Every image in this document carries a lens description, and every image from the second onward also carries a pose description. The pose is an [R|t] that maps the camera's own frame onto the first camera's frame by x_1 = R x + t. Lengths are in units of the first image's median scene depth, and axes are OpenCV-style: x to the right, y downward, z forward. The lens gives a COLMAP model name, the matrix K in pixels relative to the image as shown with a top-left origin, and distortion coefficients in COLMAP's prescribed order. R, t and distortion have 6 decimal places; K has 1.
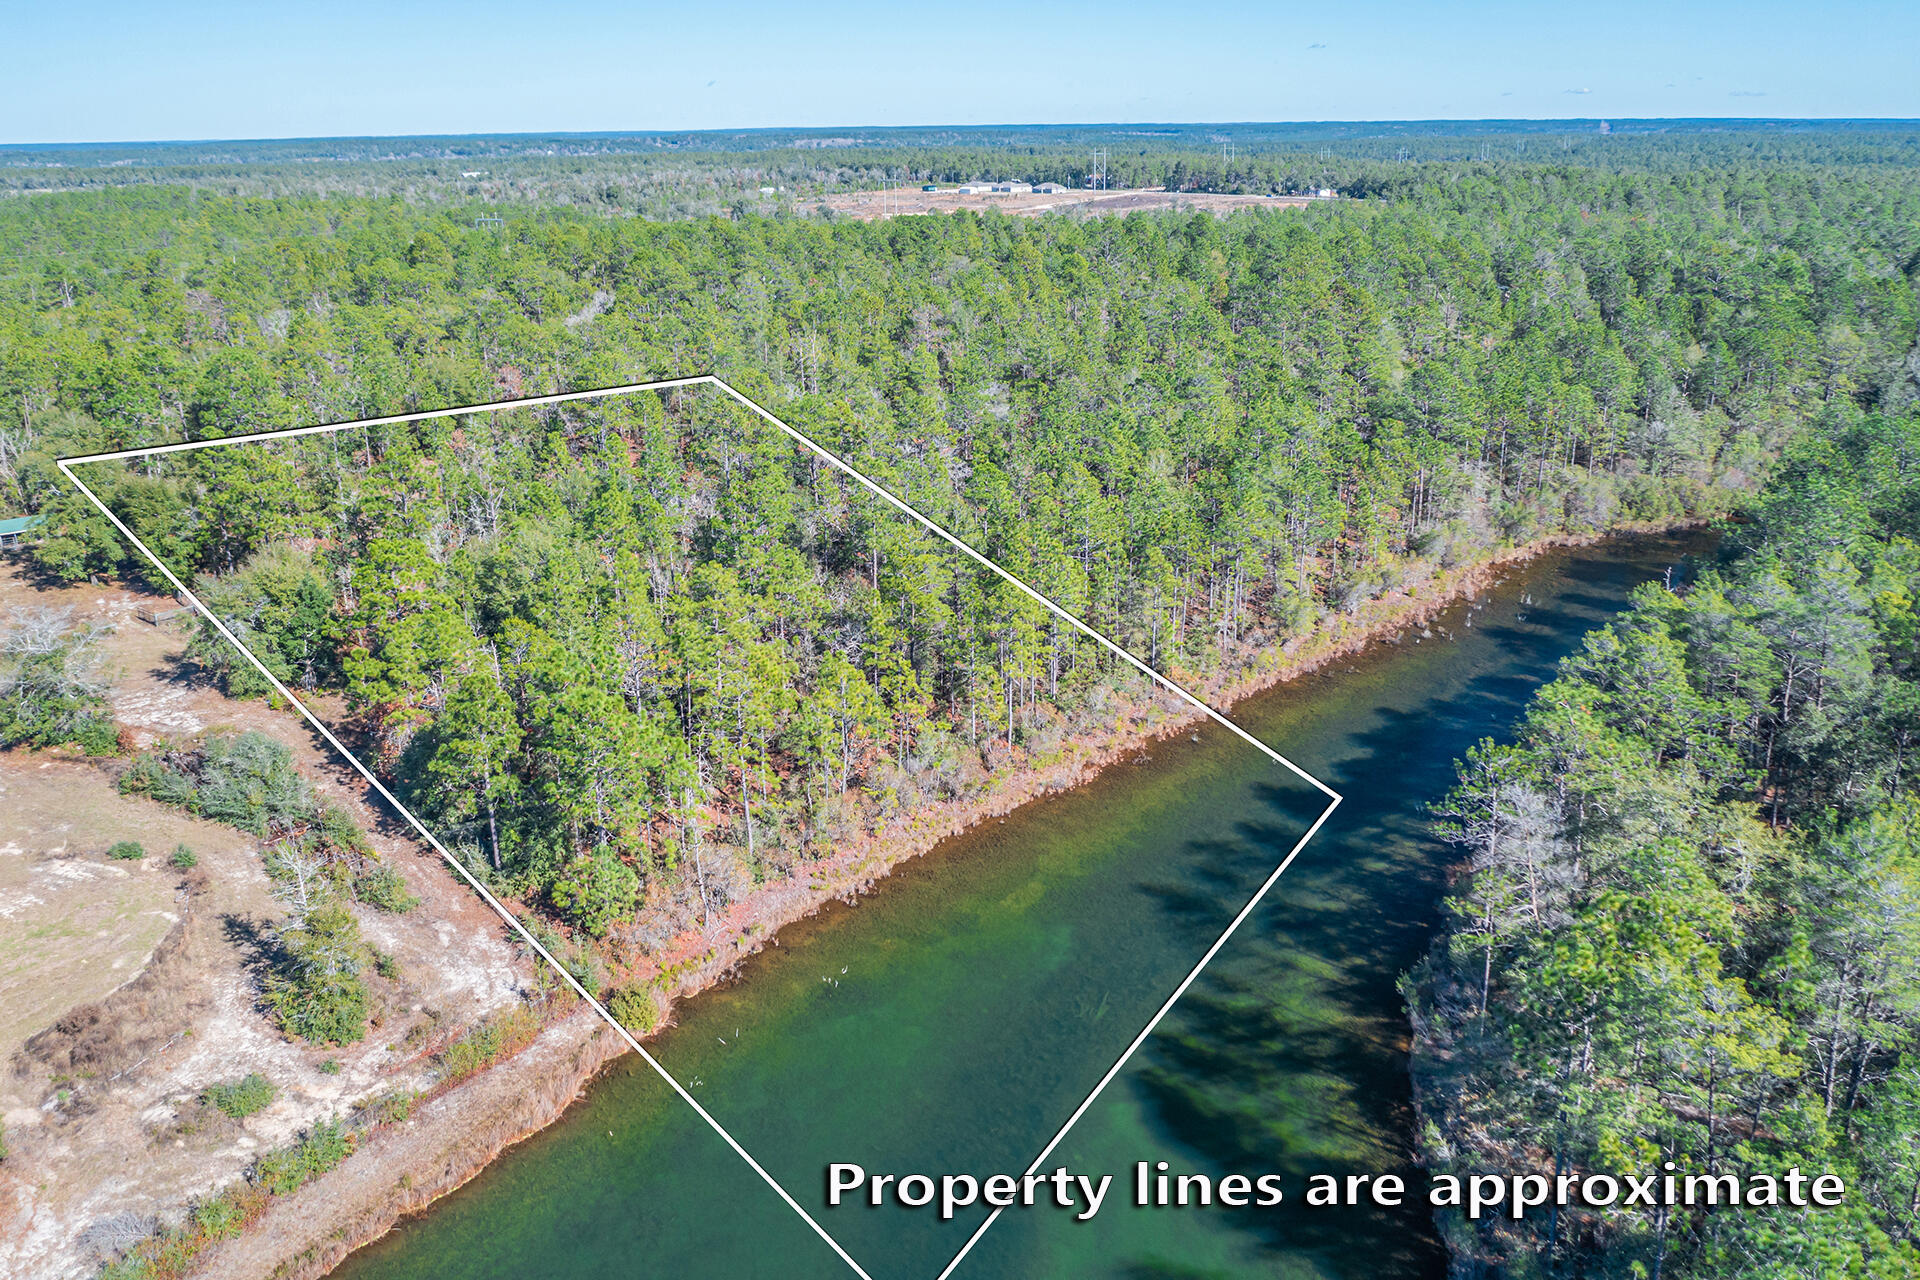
lens RADIAL K [[1646.8, 0, 960.0], [0, 1646.8, 640.0], [0, 0, 1]] dist [-0.000542, -0.006207]
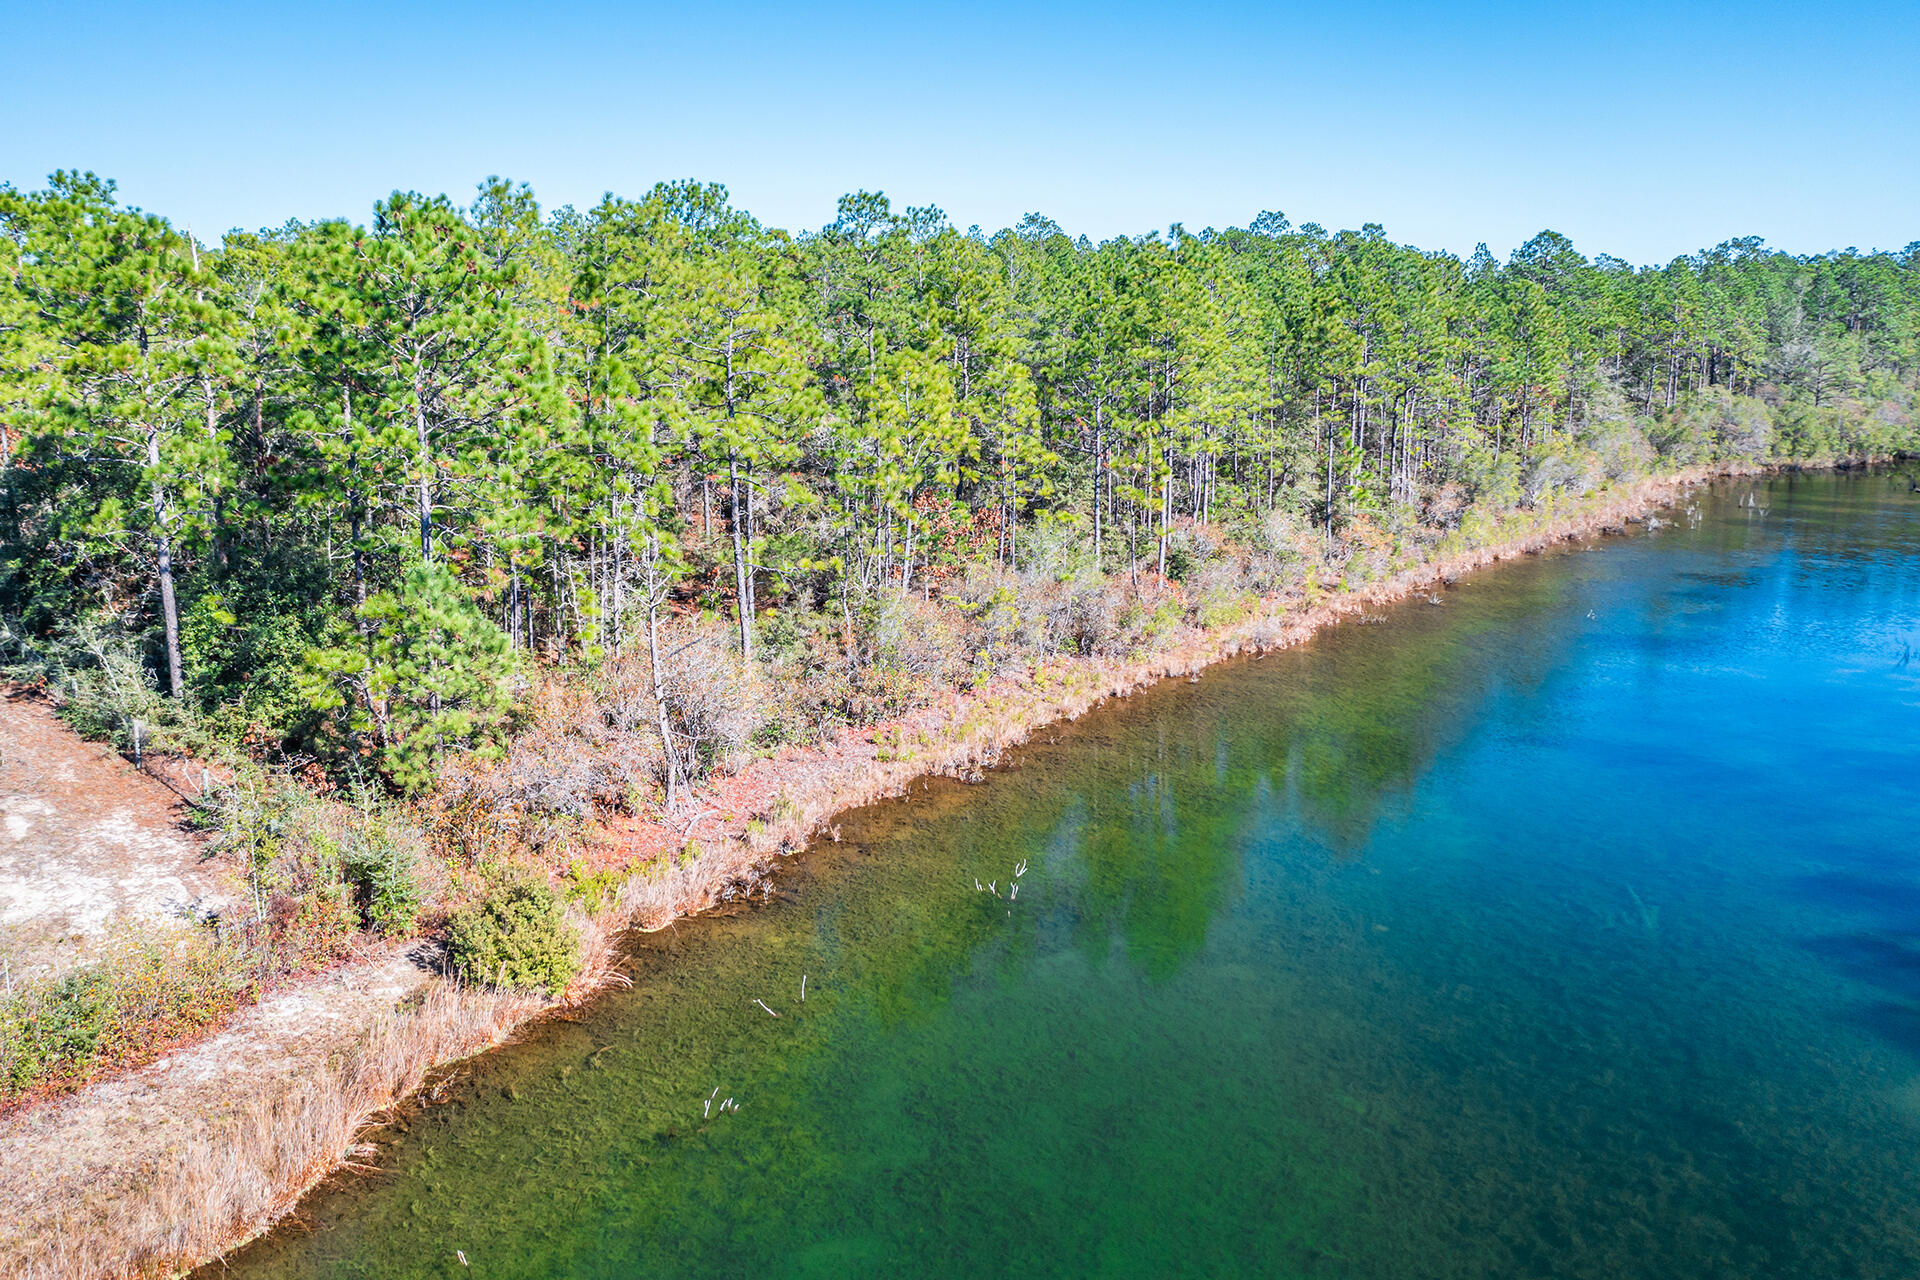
lens RADIAL K [[1646.8, 0, 960.0], [0, 1646.8, 640.0], [0, 0, 1]] dist [-0.000542, -0.006207]
pose [[0.993990, -0.021207, 0.107394, -0.129777], [0.034720, 0.991478, -0.125560, 0.196616], [-0.103816, 0.128535, 0.986256, 0.583969]]
